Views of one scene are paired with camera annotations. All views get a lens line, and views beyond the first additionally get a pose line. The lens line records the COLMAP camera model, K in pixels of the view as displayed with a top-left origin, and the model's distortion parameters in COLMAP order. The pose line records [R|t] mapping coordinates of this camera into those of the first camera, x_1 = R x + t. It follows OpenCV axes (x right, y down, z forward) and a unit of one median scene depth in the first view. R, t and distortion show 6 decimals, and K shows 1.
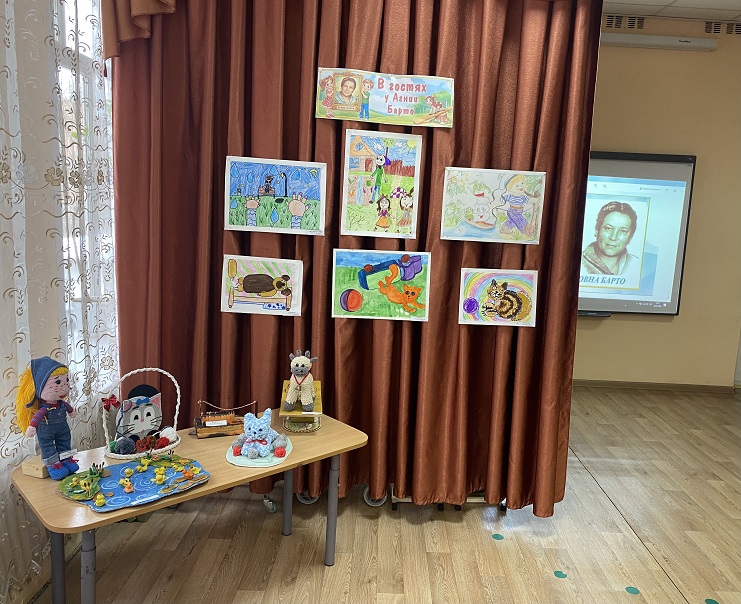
lens RADIAL K [[660.8, 0, 416.7], [0, 660.8, 320.6], [0, 0, 1]] dist [0.058624, -0.003298]
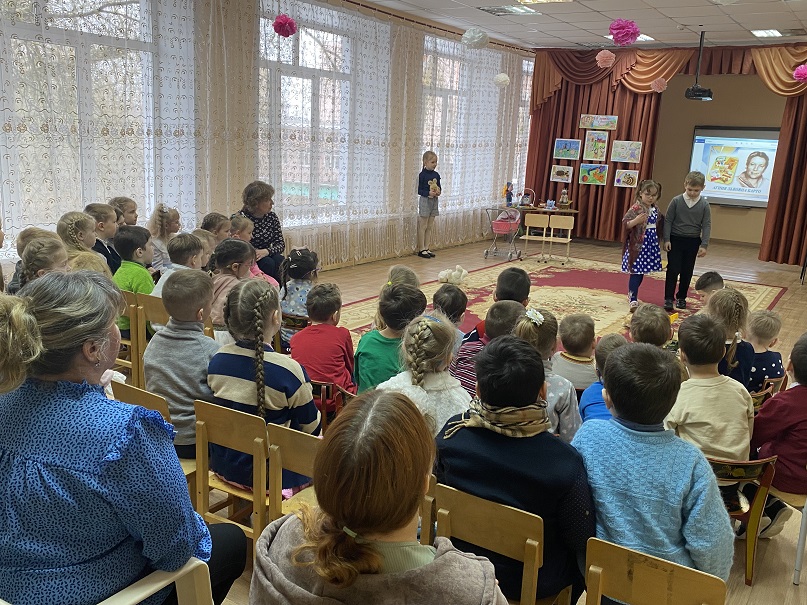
lens RADIAL K [[746.3, 0, 403.5], [0, 746.3, 302.5], [0, 0, 1]] dist [0.054831, -0.009774]
pose [[0.823654, 0.115267, -0.555254, 1.422262], [-0.107994, 0.993089, 0.045962, 0.555407], [0.556714, 0.022108, 0.830410, -2.890788]]
